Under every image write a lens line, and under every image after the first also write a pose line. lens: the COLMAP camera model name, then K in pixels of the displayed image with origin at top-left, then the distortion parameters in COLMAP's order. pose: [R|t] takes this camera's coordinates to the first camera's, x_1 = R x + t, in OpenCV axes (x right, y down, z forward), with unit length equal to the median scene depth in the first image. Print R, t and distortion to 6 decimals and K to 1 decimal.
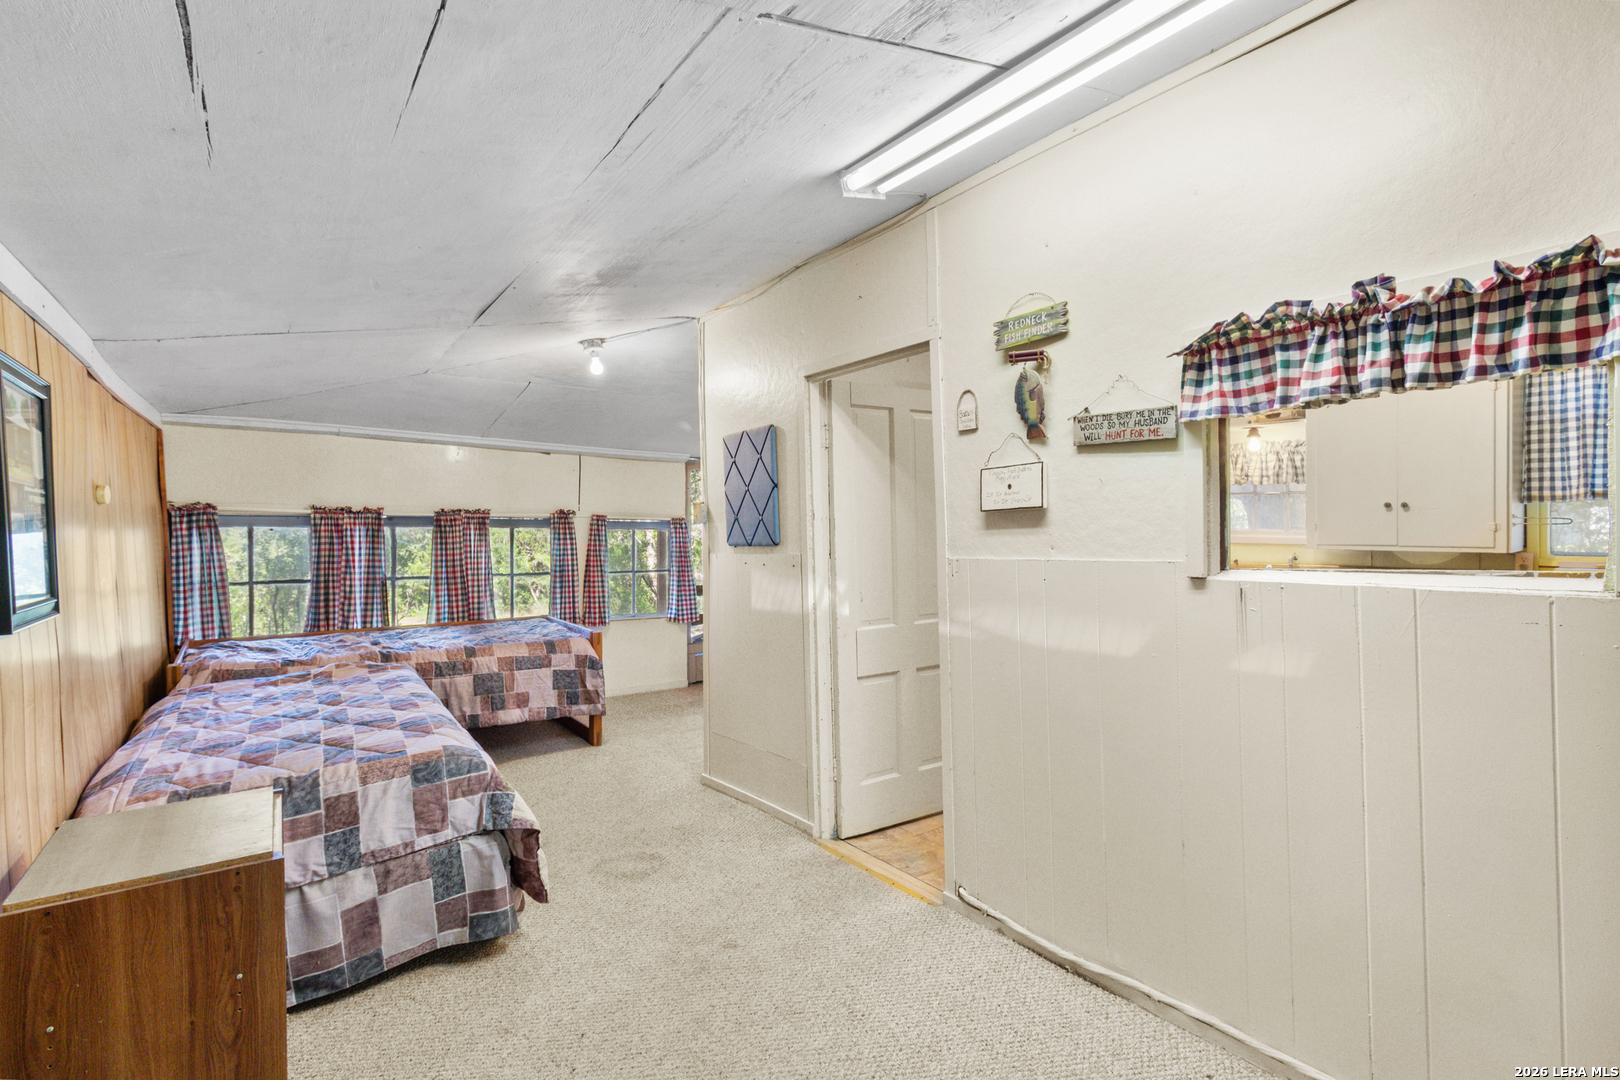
lens RADIAL K [[757.2, 0, 813.8], [0, 757.2, 537.5], [0, 0, 1]] dist [0.003785, -0.000581]
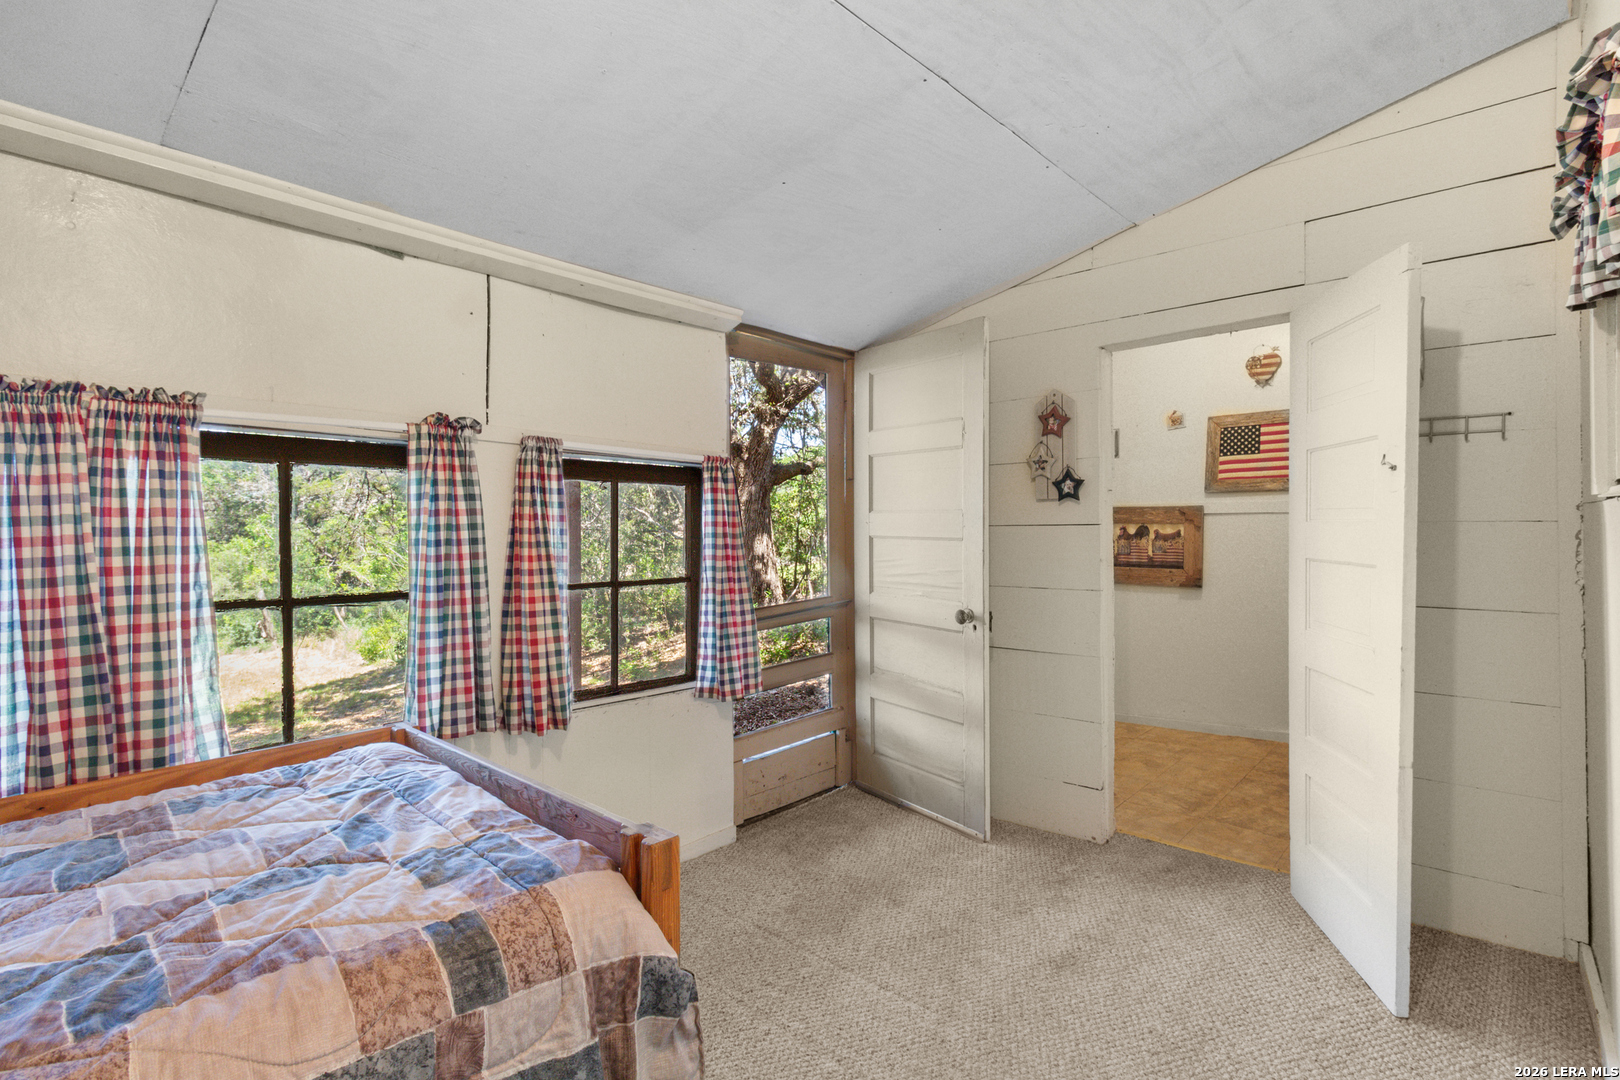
lens RADIAL K [[757.2, 0, 800.2], [0, 757.2, 538.9], [0, 0, 1]] dist [0.003785, -0.000581]
pose [[0.980787, -0.012913, 0.194652, -0.251571], [0.013466, 0.999908, -0.001516, 0.025500], [-0.194615, 0.004108, 0.980871, 0.656067]]
